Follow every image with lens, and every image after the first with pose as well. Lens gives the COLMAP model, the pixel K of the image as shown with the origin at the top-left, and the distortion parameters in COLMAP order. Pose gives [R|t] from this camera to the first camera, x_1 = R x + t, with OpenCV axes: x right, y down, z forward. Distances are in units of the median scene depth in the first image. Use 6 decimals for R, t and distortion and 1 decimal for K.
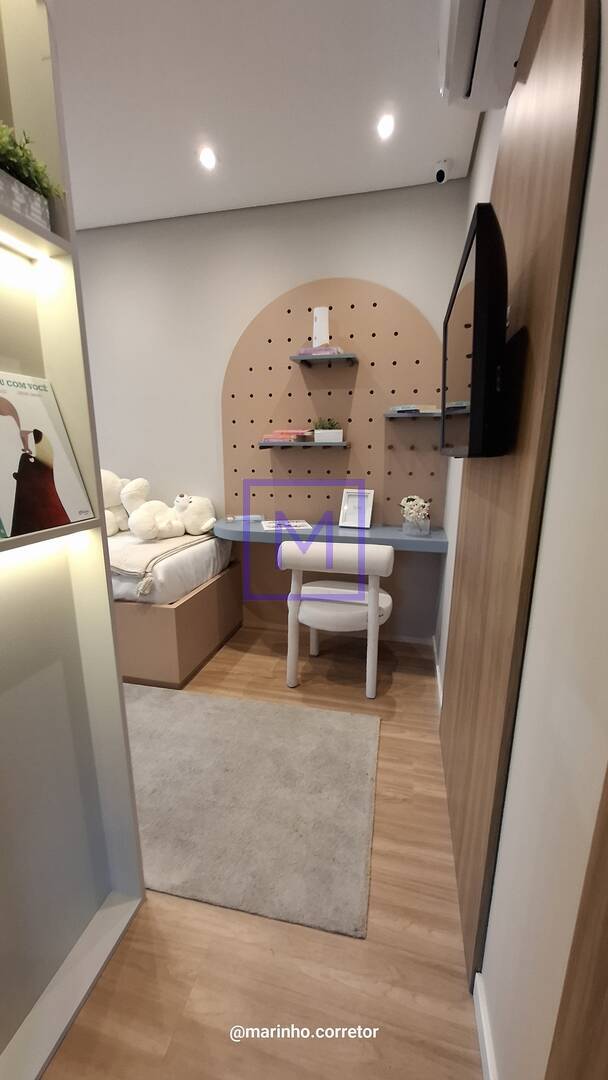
lens RADIAL K [[425.4, 0, 305.5], [0, 425.4, 543.6], [0, 0, 1]] dist [0.001519, 0.000384]
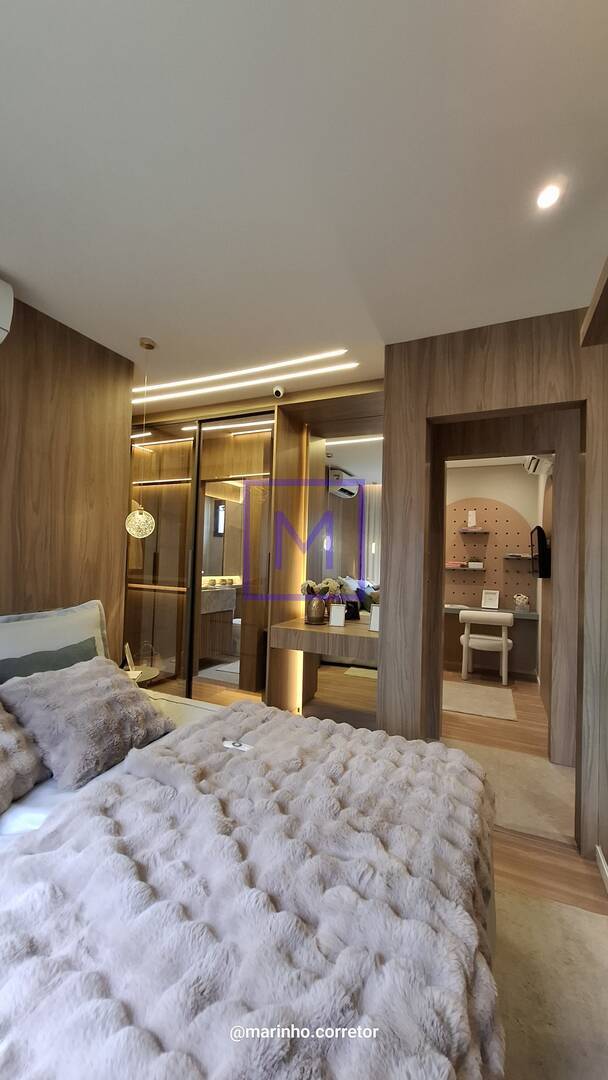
lens RADIAL K [[425.4, 0, 305.5], [0, 425.4, 543.6], [0, 0, 1]] dist [0.001519, 0.000384]
pose [[0.982179, 0.016084, -0.187256, -0.395631], [-0.061755, 0.968630, -0.240711, 0.216006], [0.177510, 0.247985, 0.952362, -1.249060]]
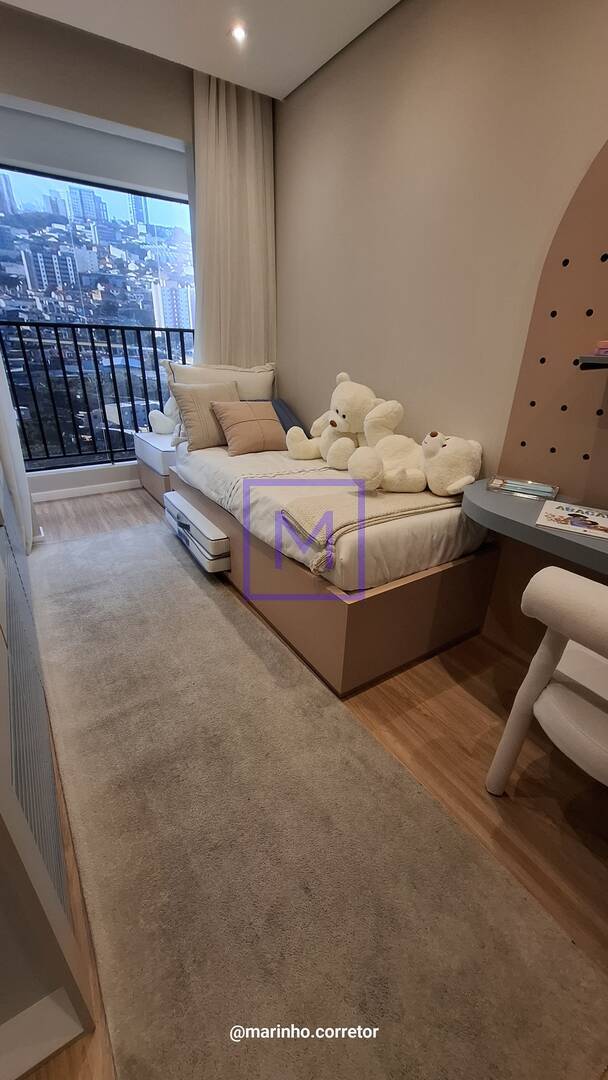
lens RADIAL K [[425.4, 0, 305.5], [0, 425.4, 543.6], [0, 0, 1]] dist [0.001519, 0.000384]
pose [[0.722575, 0.308650, -0.618563, 0.039132], [-0.175982, 0.947441, 0.267180, -0.102949], [0.668518, -0.084202, 0.738914, 0.386077]]
